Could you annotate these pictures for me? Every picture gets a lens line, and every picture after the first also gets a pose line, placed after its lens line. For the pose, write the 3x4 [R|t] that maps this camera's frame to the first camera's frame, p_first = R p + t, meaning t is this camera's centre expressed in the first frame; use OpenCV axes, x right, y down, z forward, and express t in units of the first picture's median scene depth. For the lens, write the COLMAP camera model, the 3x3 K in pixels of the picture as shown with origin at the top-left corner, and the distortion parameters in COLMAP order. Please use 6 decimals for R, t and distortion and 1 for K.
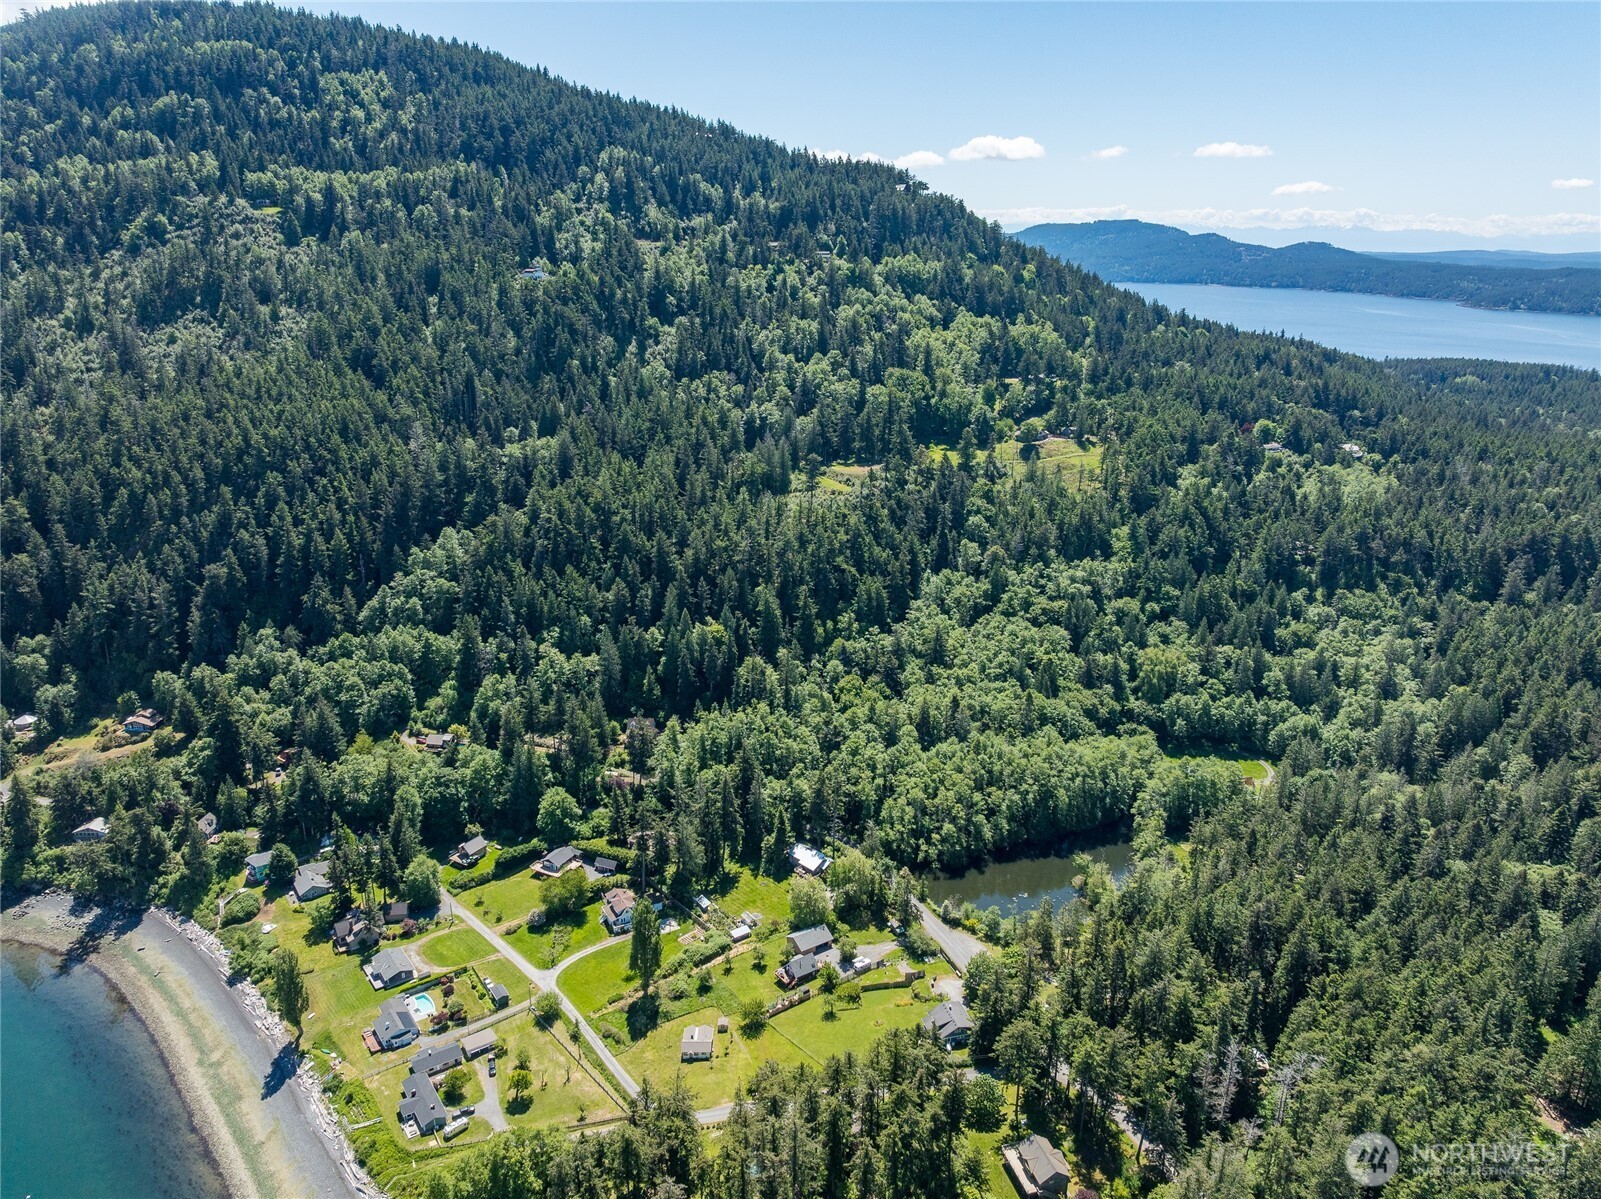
lens RADIAL K [[1134.2, 0, 801.0], [0, 1134.2, 597.4], [0, 0, 1]] dist [-0.047688, 0.016955]
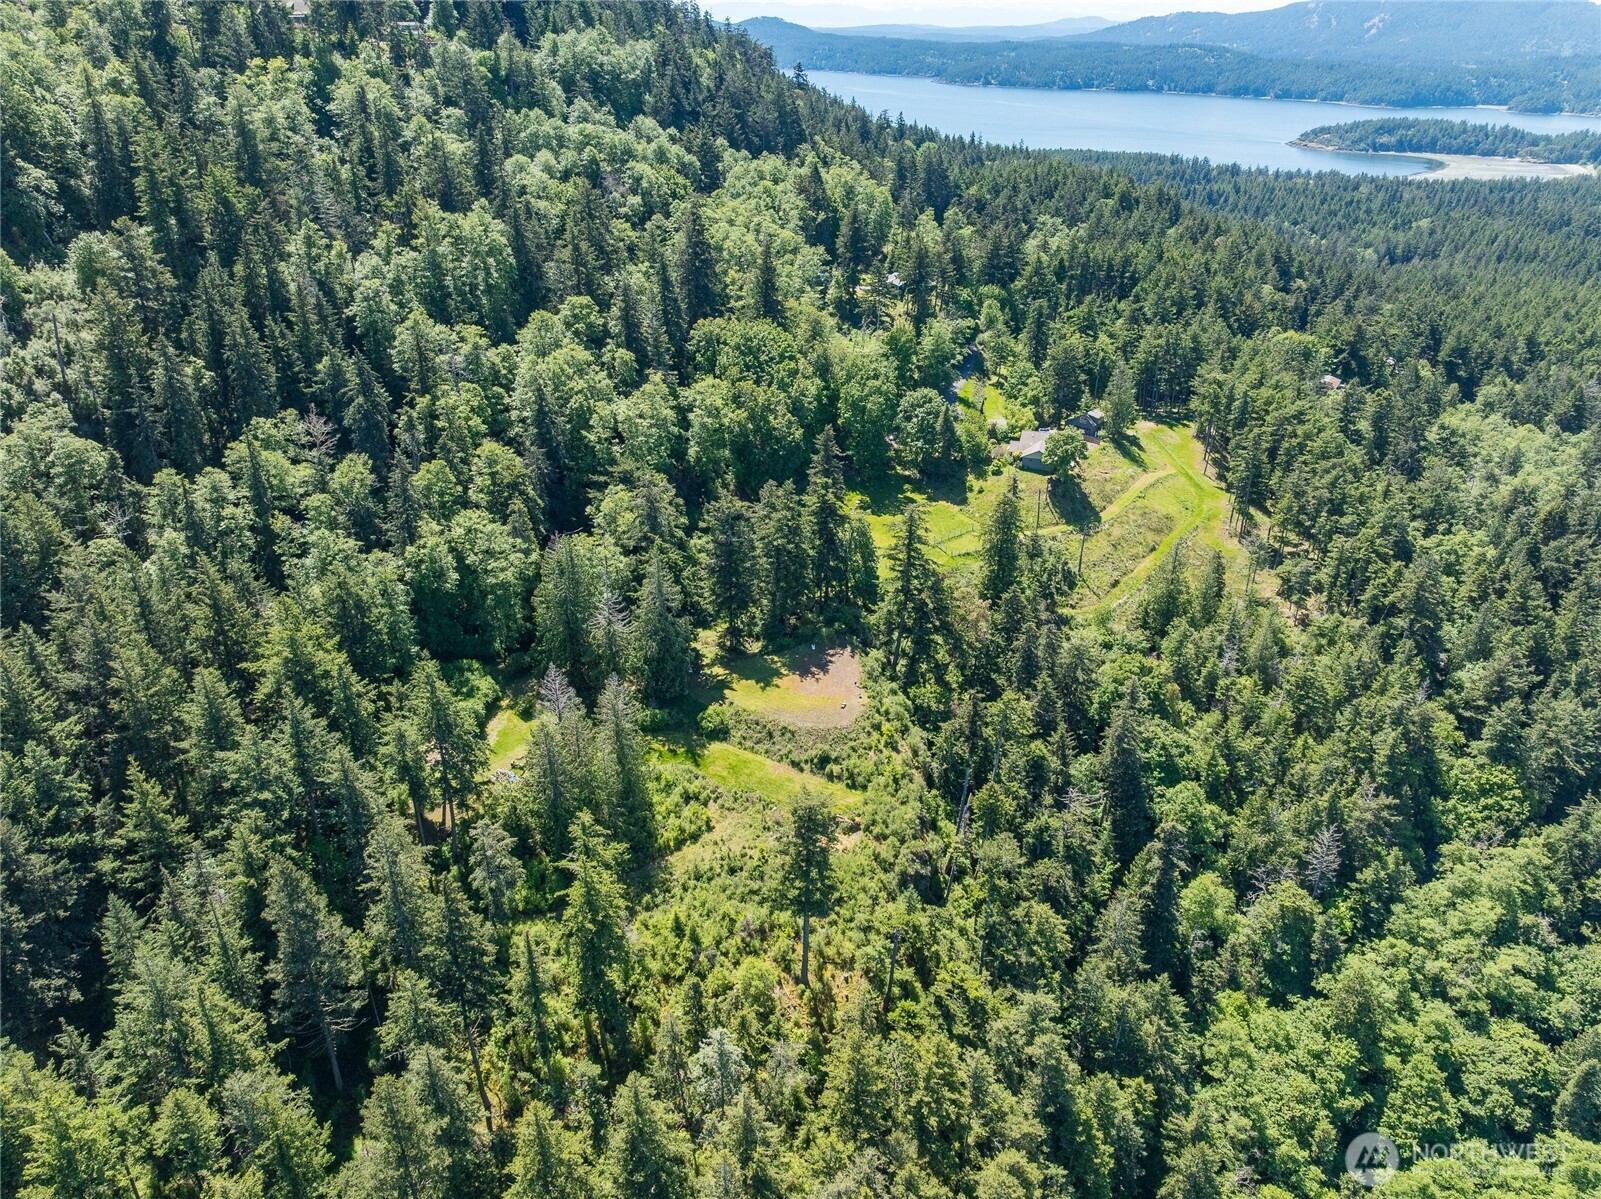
lens RADIAL K [[1134.2, 0, 803.4], [0, 1134.2, 603.2], [0, 0, 1]] dist [-0.047688, 0.016955]
pose [[0.893260, -0.205981, 0.399572, -0.067590], [0.133599, 0.970326, 0.201541, -0.172680], [-0.429229, -0.126647, 0.894272, 0.580806]]
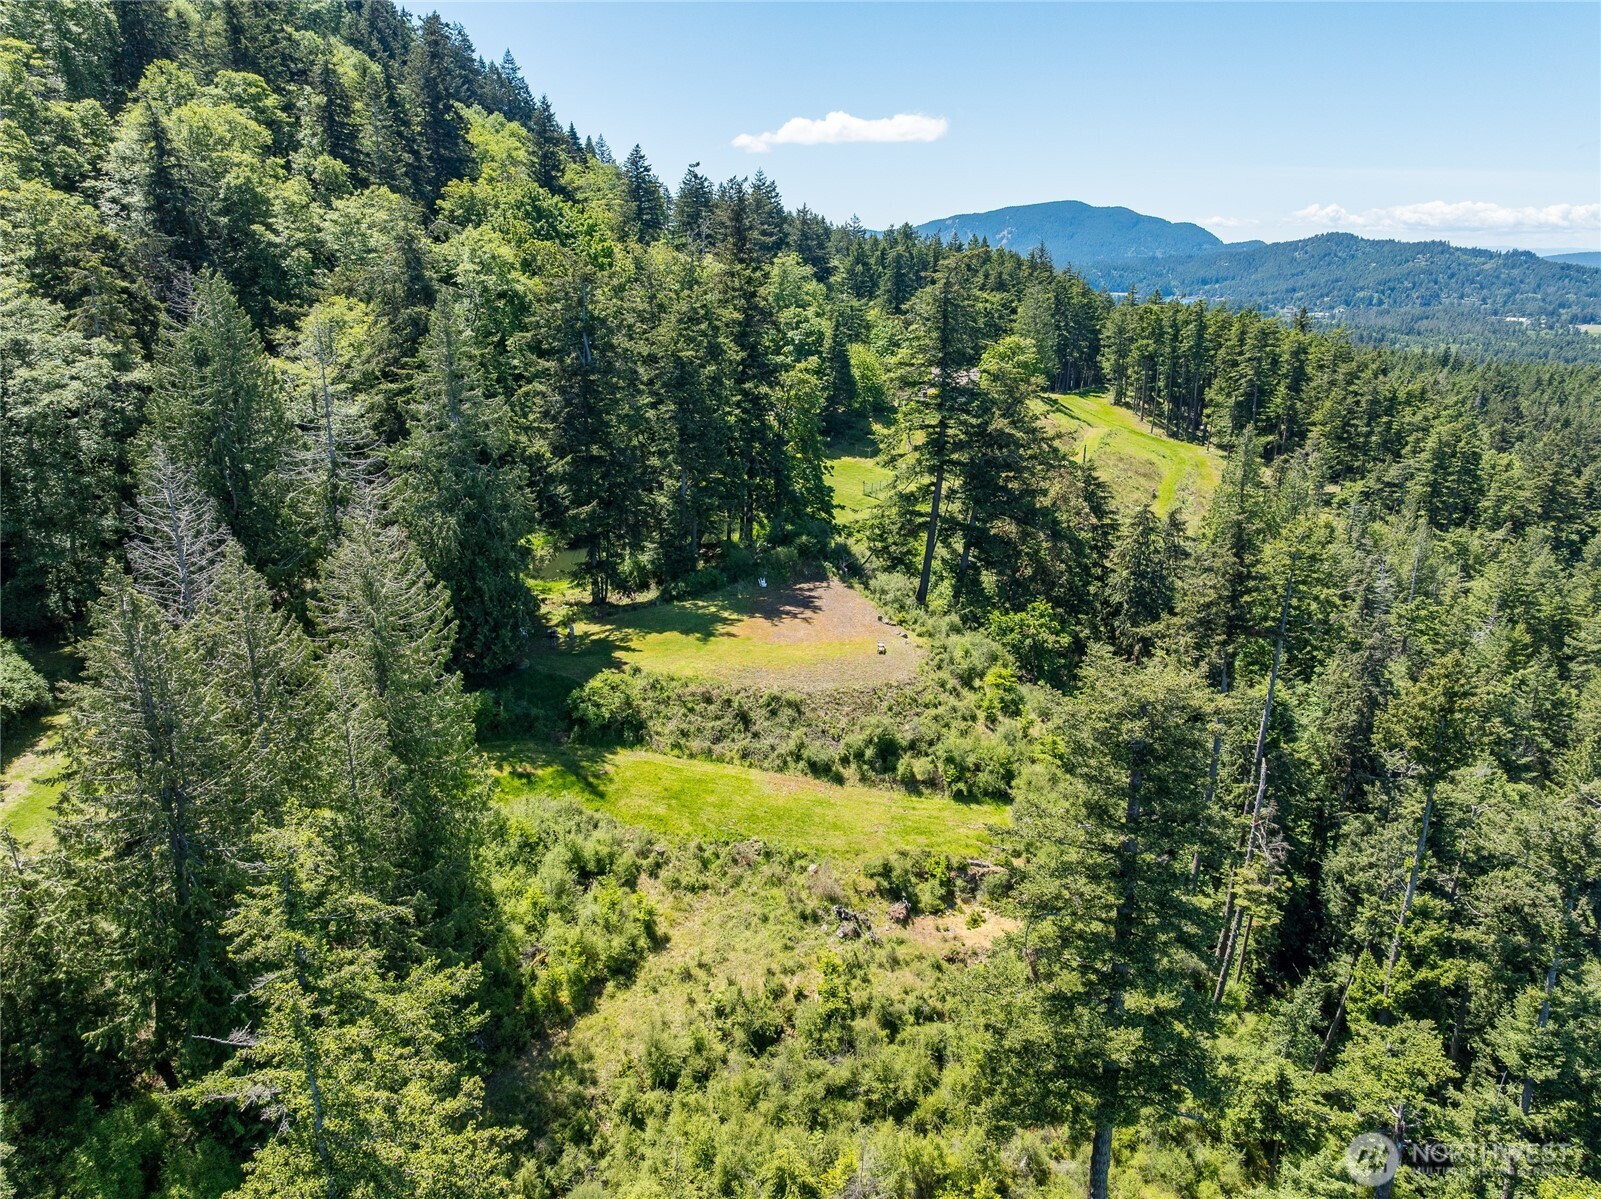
lens RADIAL K [[1134.2, 0, 791.6], [0, 1134.2, 601.3], [0, 0, 1]] dist [-0.047688, 0.016955]
pose [[0.747384, -0.197718, 0.634291, -0.040281], [0.205365, 0.976690, 0.062468, -0.105198], [-0.631857, 0.083573, 0.770566, 0.731811]]
